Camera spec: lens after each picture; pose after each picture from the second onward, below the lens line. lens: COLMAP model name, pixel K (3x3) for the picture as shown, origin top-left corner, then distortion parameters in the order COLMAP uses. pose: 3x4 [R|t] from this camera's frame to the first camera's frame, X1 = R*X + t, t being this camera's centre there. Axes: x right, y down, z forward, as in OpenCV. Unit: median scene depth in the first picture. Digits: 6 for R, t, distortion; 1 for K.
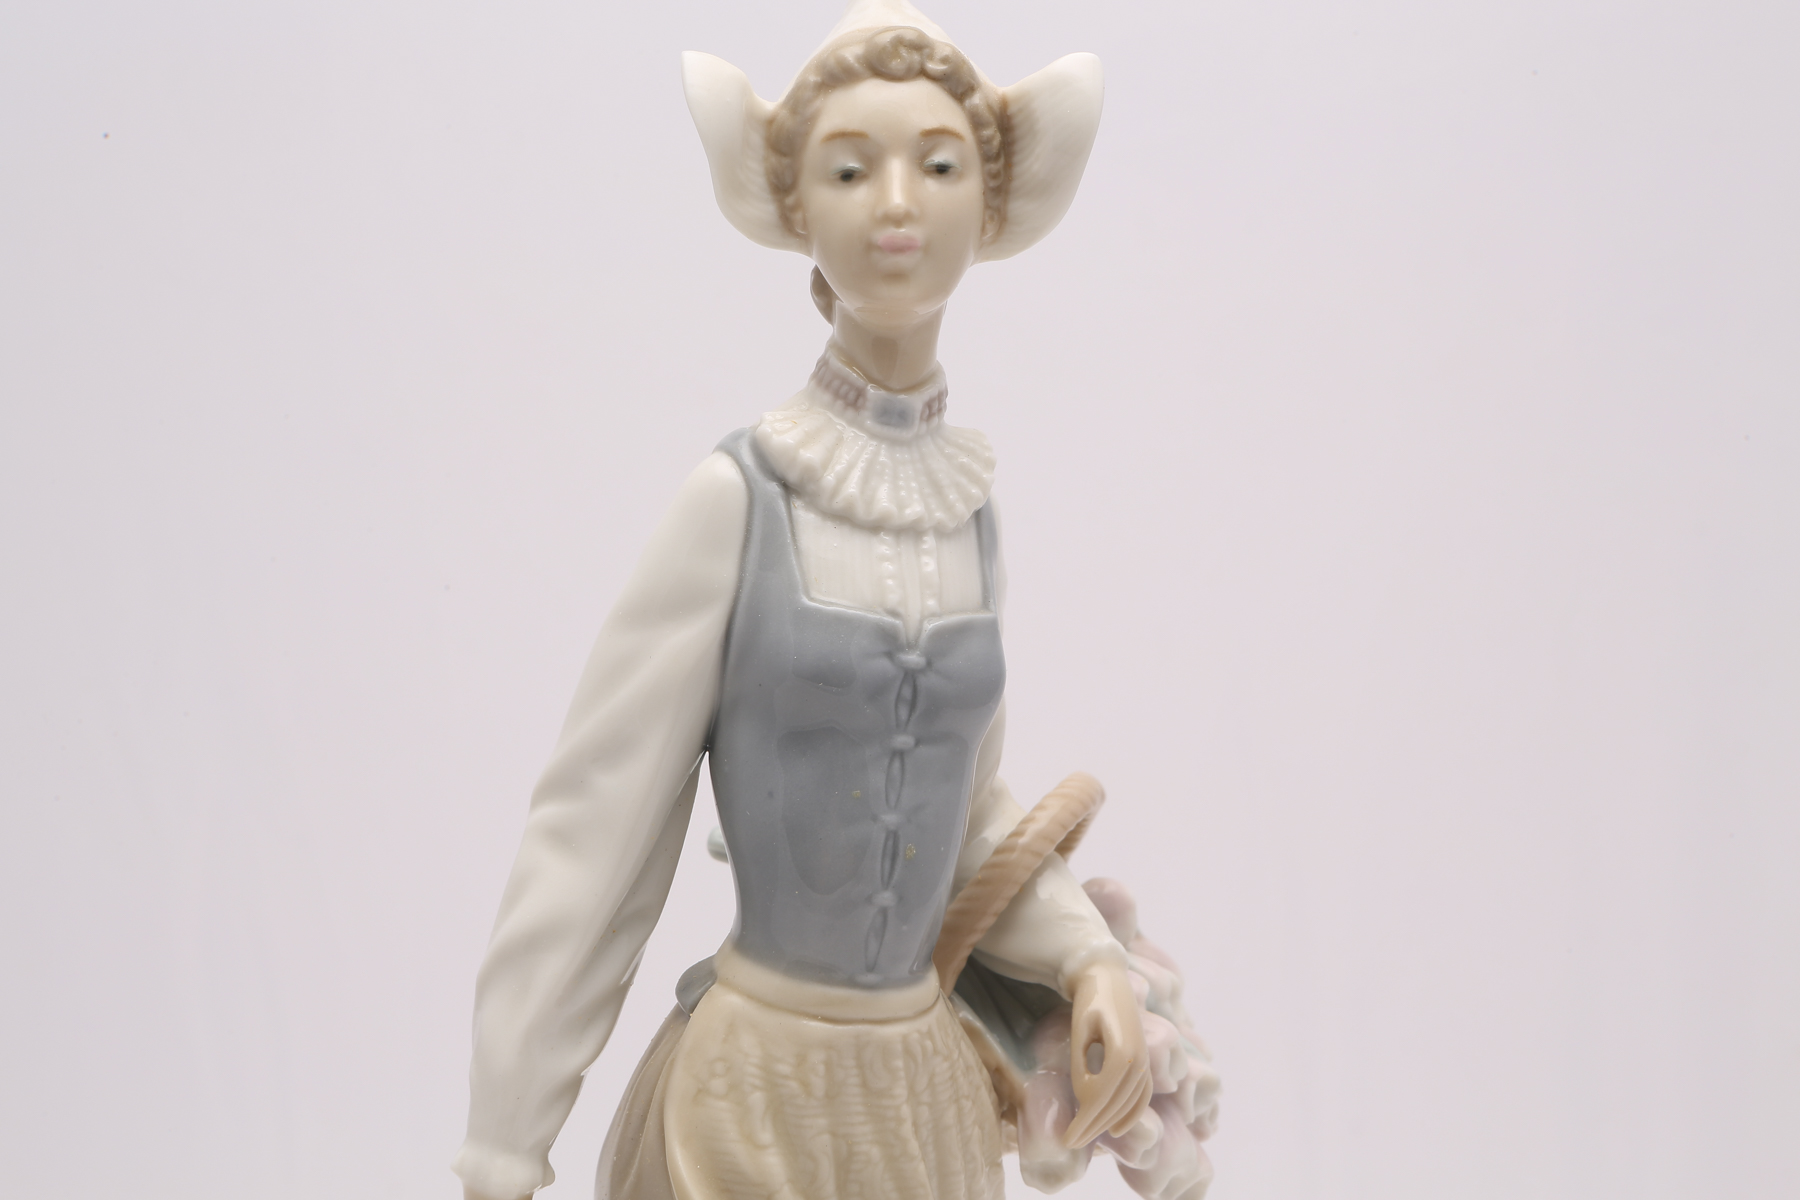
lens RADIAL K [[3571.6, 0, 897.6], [0, 3571.6, 618.3], [0, 0, 1]] dist [0.386302, -0.056877]
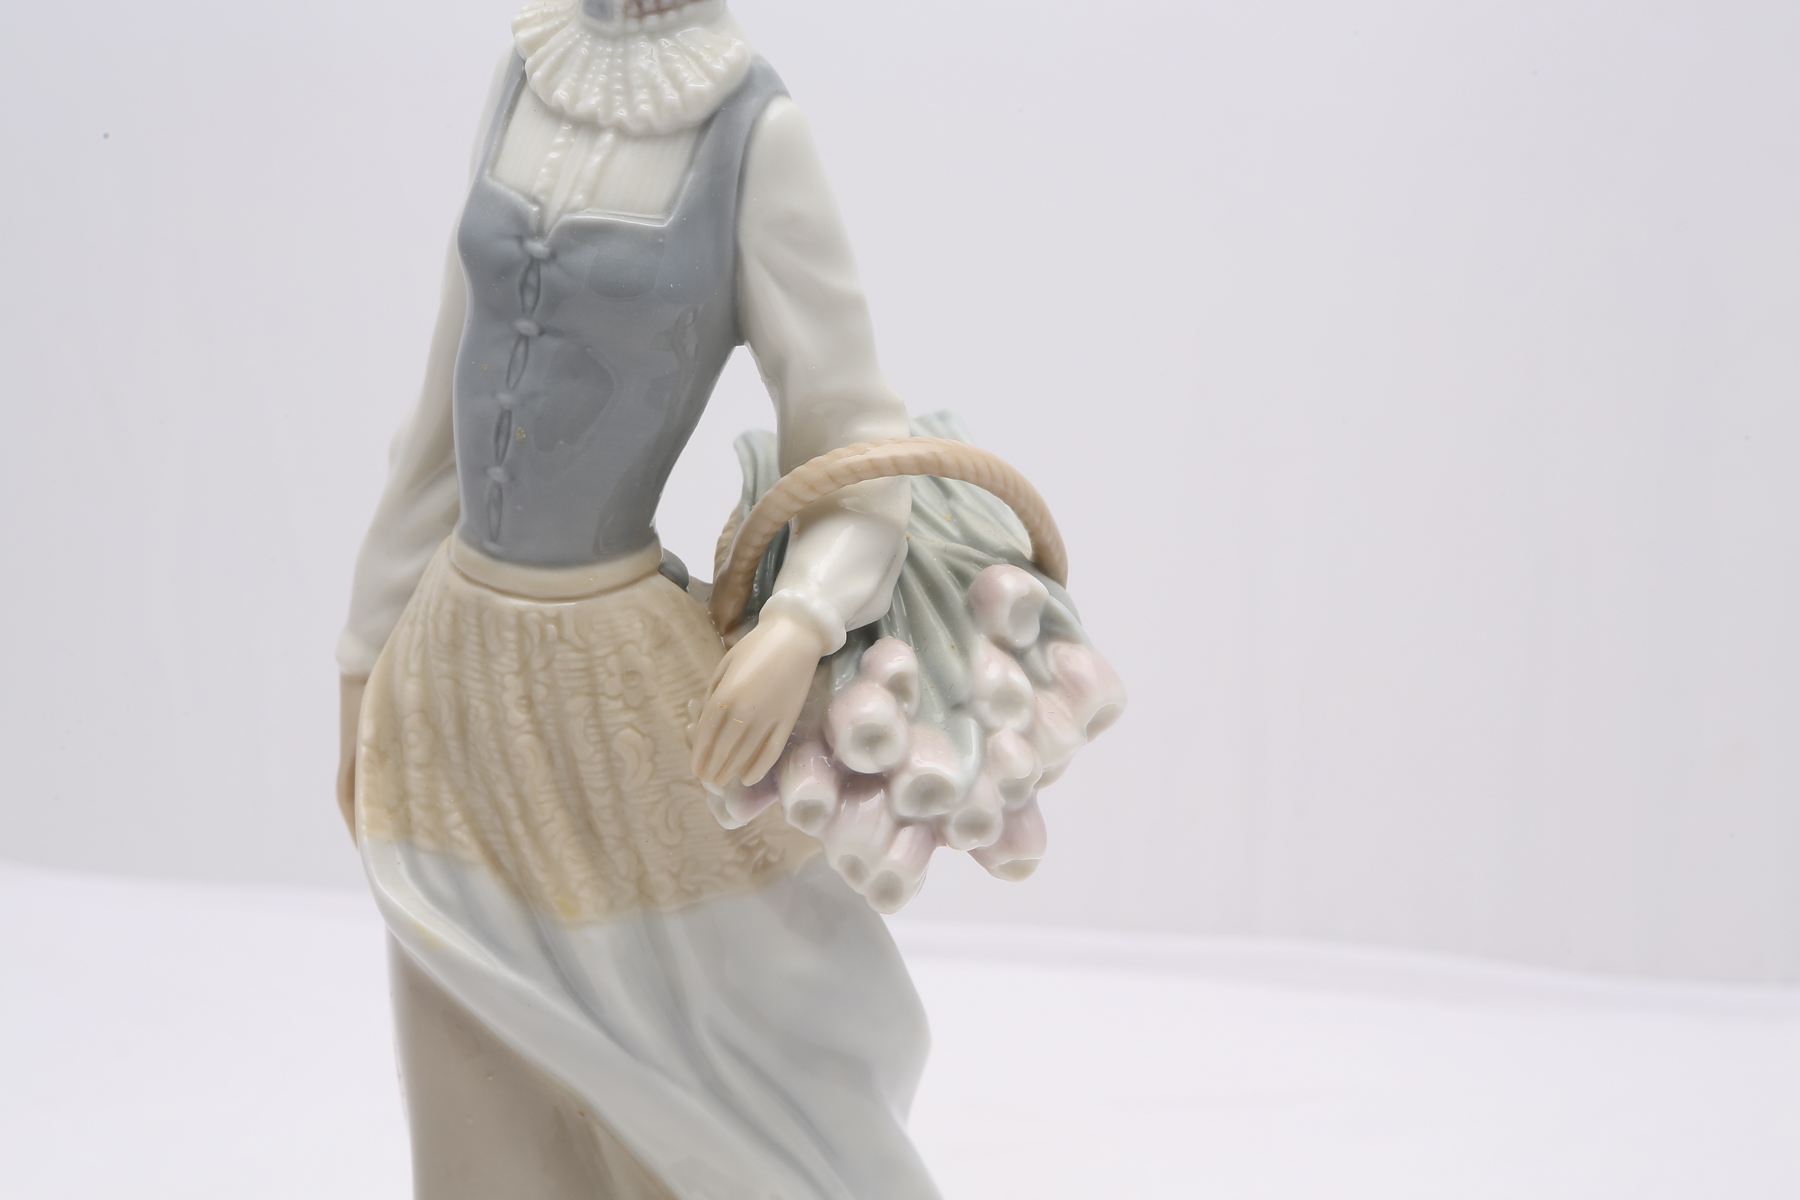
lens RADIAL K [[3571.6, 0, 897.6], [0, 3571.6, 618.3], [0, 0, 1]] dist [0.386302, -0.056877]
pose [[0.499782, 0.220281, -0.837672, 0.930340], [-0.159491, 0.973987, 0.160970, -0.066645], [0.851340, 0.053151, 0.521915, 0.553488]]
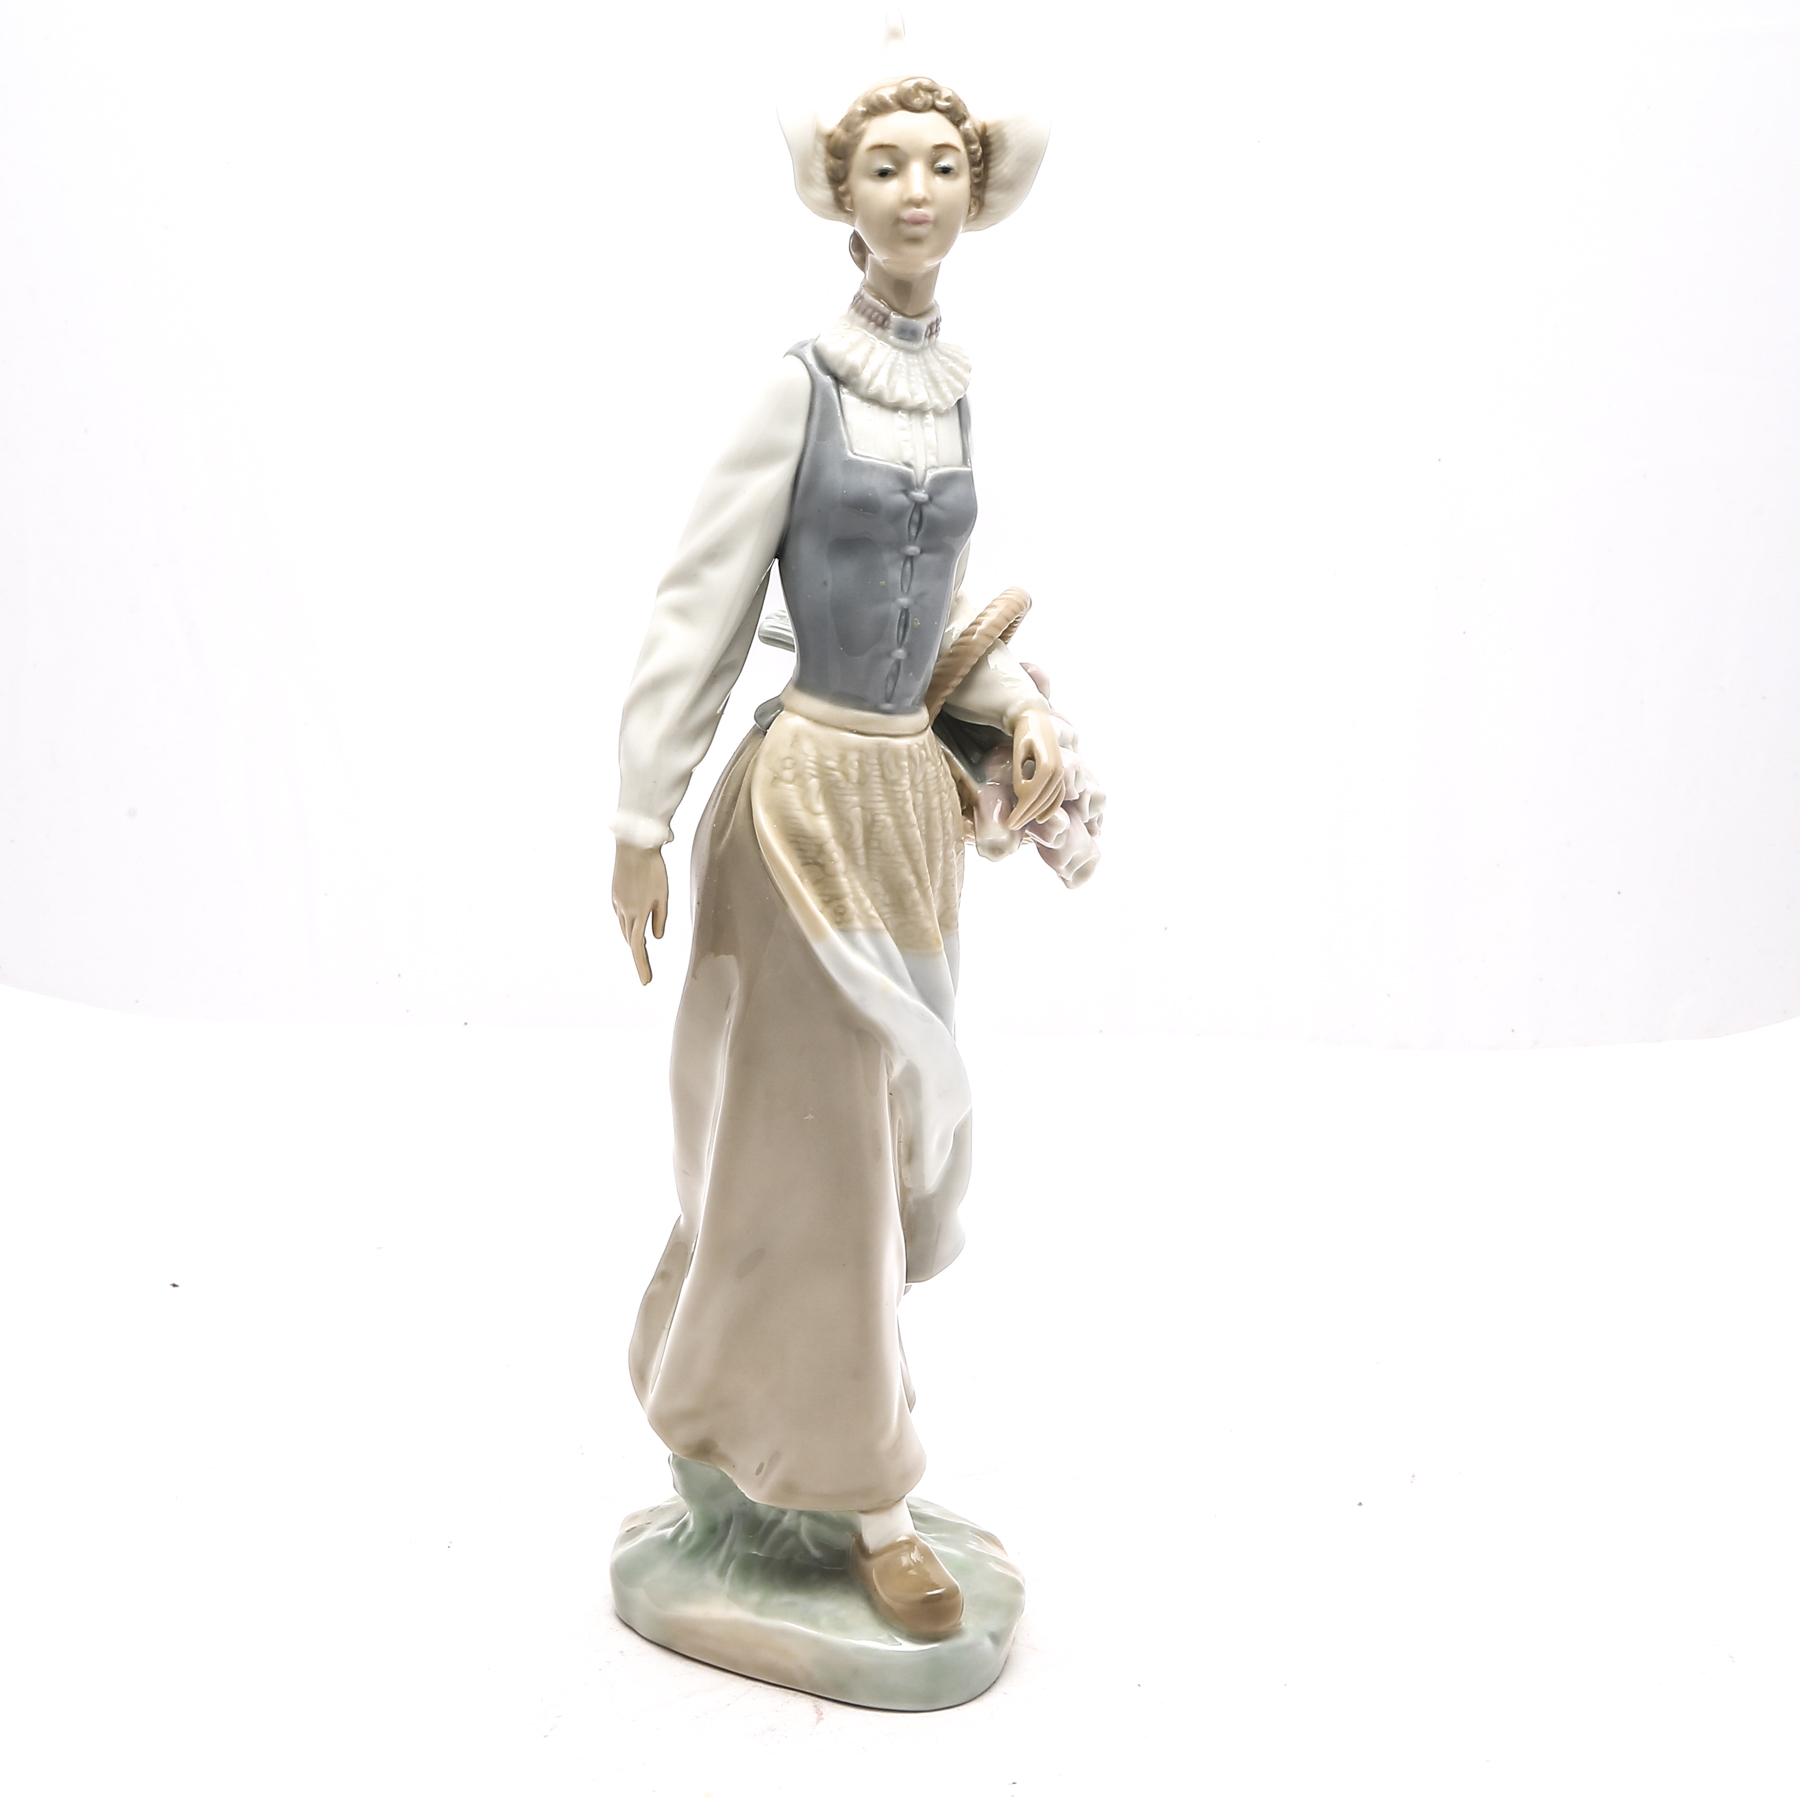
lens RADIAL K [[3827.5, 0, 900.0], [0, 3827.5, 900.0], [0, 0, 1]] dist [-0.033644, -0.502442]
pose [[0.997419, 0.010280, 0.071059, -0.116455], [-0.015399, 0.997296, 0.071861, 0.065396], [-0.070128, -0.072770, 0.994880, -0.614733]]
